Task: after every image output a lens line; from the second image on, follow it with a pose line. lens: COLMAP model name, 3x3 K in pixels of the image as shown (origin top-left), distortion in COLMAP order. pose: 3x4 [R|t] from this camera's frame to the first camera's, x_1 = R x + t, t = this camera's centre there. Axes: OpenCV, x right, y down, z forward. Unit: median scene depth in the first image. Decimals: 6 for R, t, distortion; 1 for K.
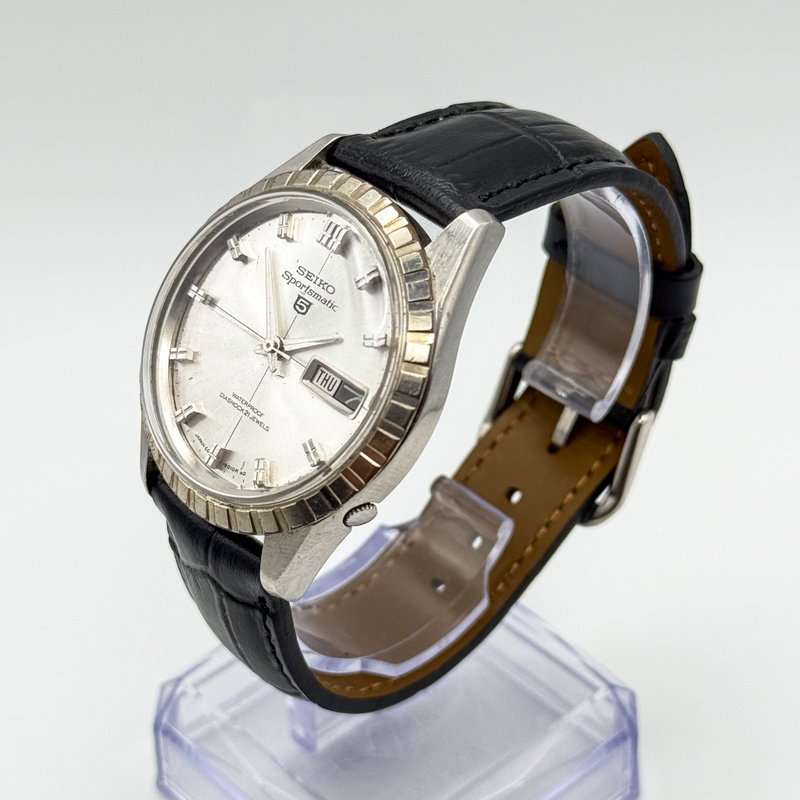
lens RADIAL K [[1962.0, 0, 400.9], [0, 1962.0, 401.2], [0, 0, 1]] dist [0.126575, 0.000000]
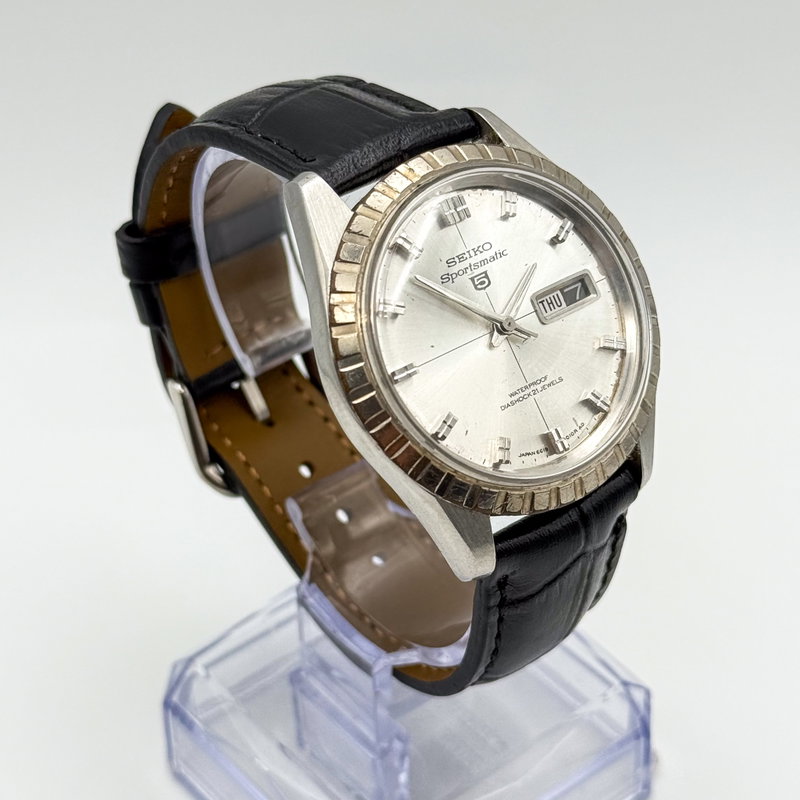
lens RADIAL K [[1962.0, 0, 396.7], [0, 1962.0, 402.7], [0, 0, 1]] dist [0.126575, 0.000000]
pose [[0.071907, -0.596224, 0.799591, -0.884793], [0.623716, 0.652465, 0.430428, -0.463109], [-0.778337, 0.467767, 0.418791, 0.648219]]
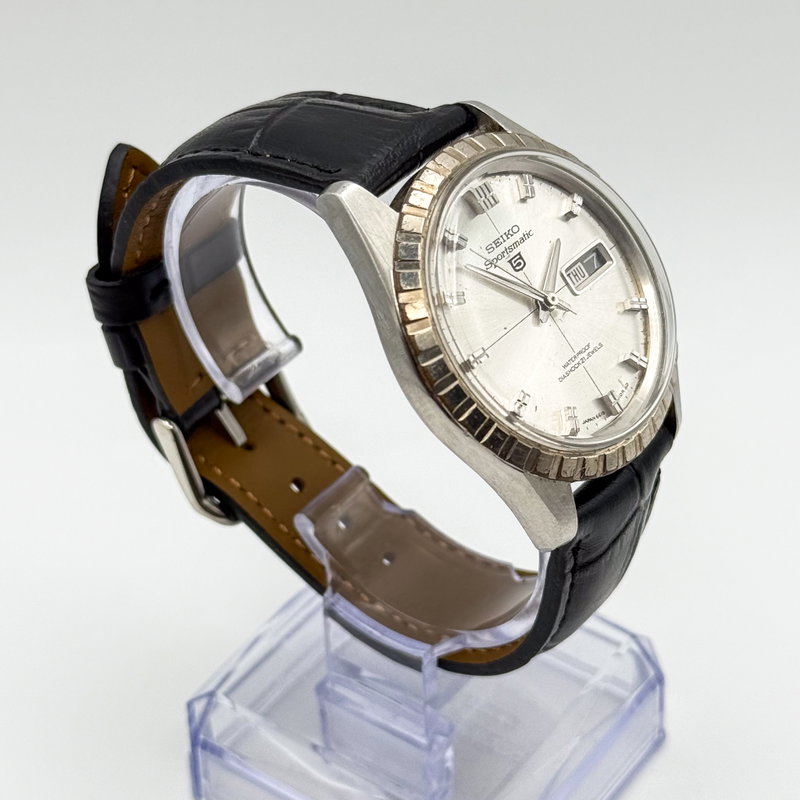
lens RADIAL K [[1962.0, 0, 376.5], [0, 1962.0, 405.8], [0, 0, 1]] dist [0.126575, 0.000000]
pose [[-0.183243, -0.573491, 0.798455, -0.902715], [0.626493, 0.557786, 0.544409, -0.614337], [-0.757581, 0.599985, 0.257078, 0.838558]]
